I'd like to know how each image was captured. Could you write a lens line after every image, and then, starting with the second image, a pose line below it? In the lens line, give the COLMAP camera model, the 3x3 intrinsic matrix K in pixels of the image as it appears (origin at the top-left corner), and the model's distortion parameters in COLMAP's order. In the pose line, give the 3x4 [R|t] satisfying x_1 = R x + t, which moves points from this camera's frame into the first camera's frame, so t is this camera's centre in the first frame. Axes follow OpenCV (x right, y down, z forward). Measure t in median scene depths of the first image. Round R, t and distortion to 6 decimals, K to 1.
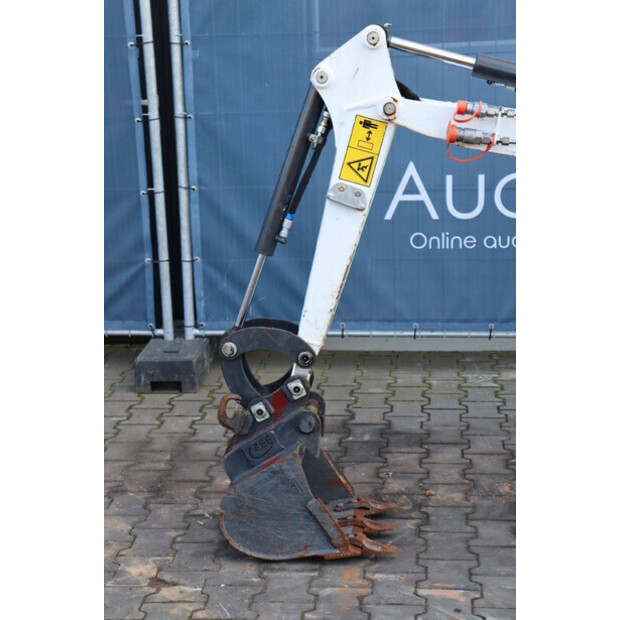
lens RADIAL K [[1361.4, 0, 306.6], [0, 1361.4, 312.1], [0, 0, 1]] dist [0.360584, 0.000000]
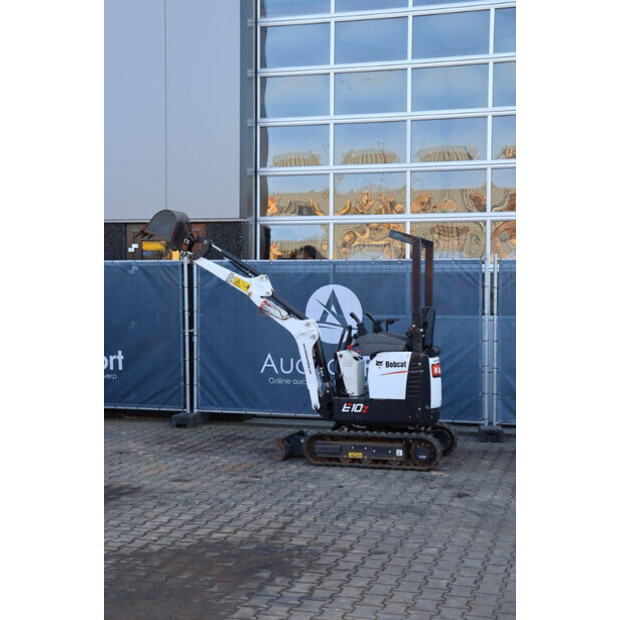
lens RADIAL K [[1080.7, 0, 303.8], [0, 1080.7, 274.9], [0, 0, 1]] dist [0.062565, 0.000000]
pose [[0.984414, 0.029832, -0.173317, 0.613293], [-0.067842, 0.973645, -0.217747, 0.254391], [0.162254, 0.226111, 0.960493, -1.401921]]
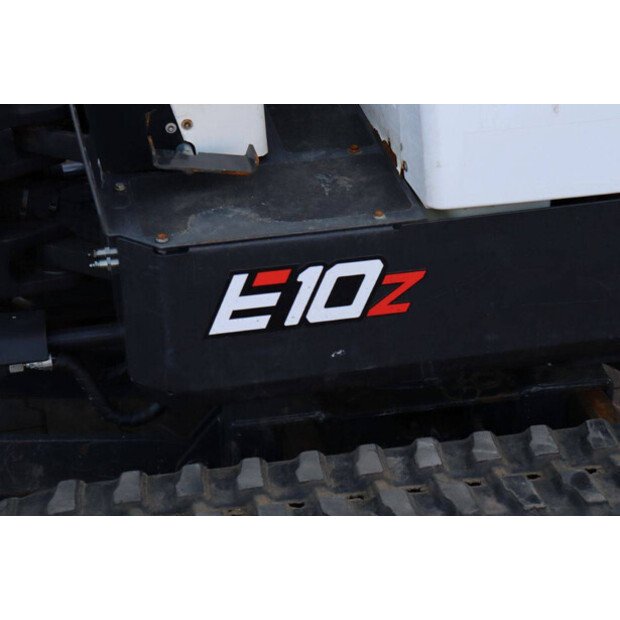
lens RADIAL K [[1431.8, 0, 313.0], [0, 1431.8, 289.9], [0, 0, 1]] dist [0.419403, 0.000000]
pose [[0.948557, -0.132550, 0.287524, 0.256126], [0.038874, 0.950032, 0.309721, -0.065606], [-0.314211, -0.282611, 0.906313, 0.362030]]
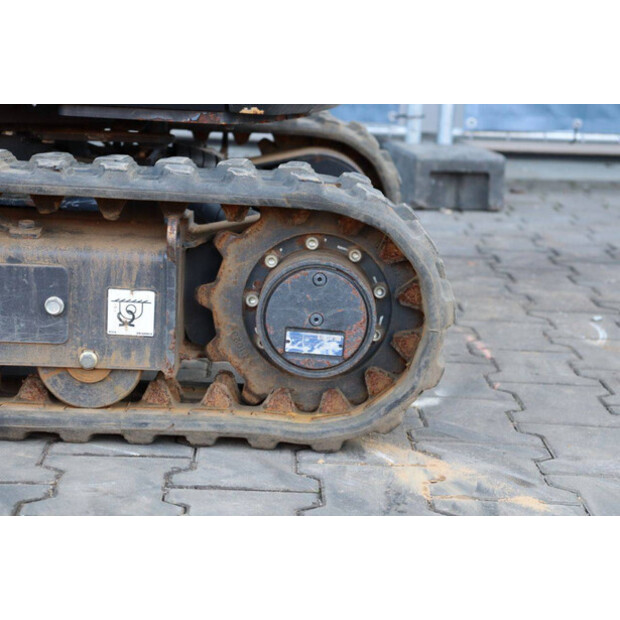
lens RADIAL K [[1431.8, 0, 311.7], [0, 1431.8, 308.2], [0, 0, 1]] dist [0.419403, 0.000000]
pose [[0.988931, 0.051413, 0.139186, 0.442743], [-0.051301, 0.998674, -0.004393, 0.123277], [-0.139228, -0.002796, 0.990256, 0.299607]]
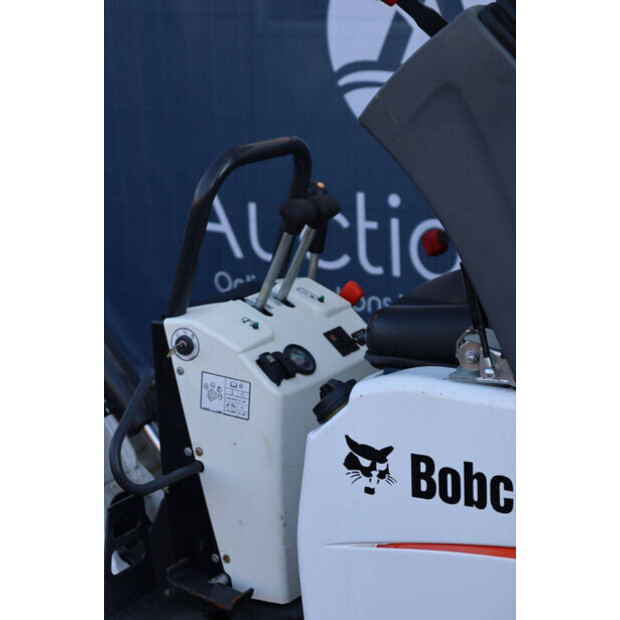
lens RADIAL K [[1431.8, 0, 305.1], [0, 1431.8, 319.8], [0, 0, 1]] dist [0.419403, 0.000000]
pose [[0.900948, 0.122247, -0.416352, 0.537149], [-0.105596, 0.992419, 0.062889, -0.099694], [0.420883, -0.012695, 0.907026, 0.310554]]
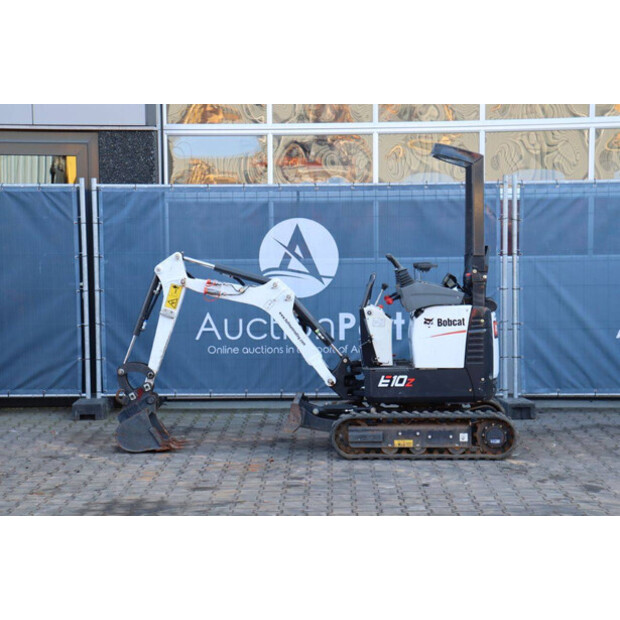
lens RADIAL K [[1431.8, 0, 319.7], [0, 1431.8, 310.0], [0, 0, 1]] dist [0.419403, 0.000000]
pose [[0.996256, 0.016772, 0.084807, 0.067025], [-0.003329, 0.987715, -0.156232, 0.267331], [-0.086385, 0.155365, 0.984073, -1.383322]]
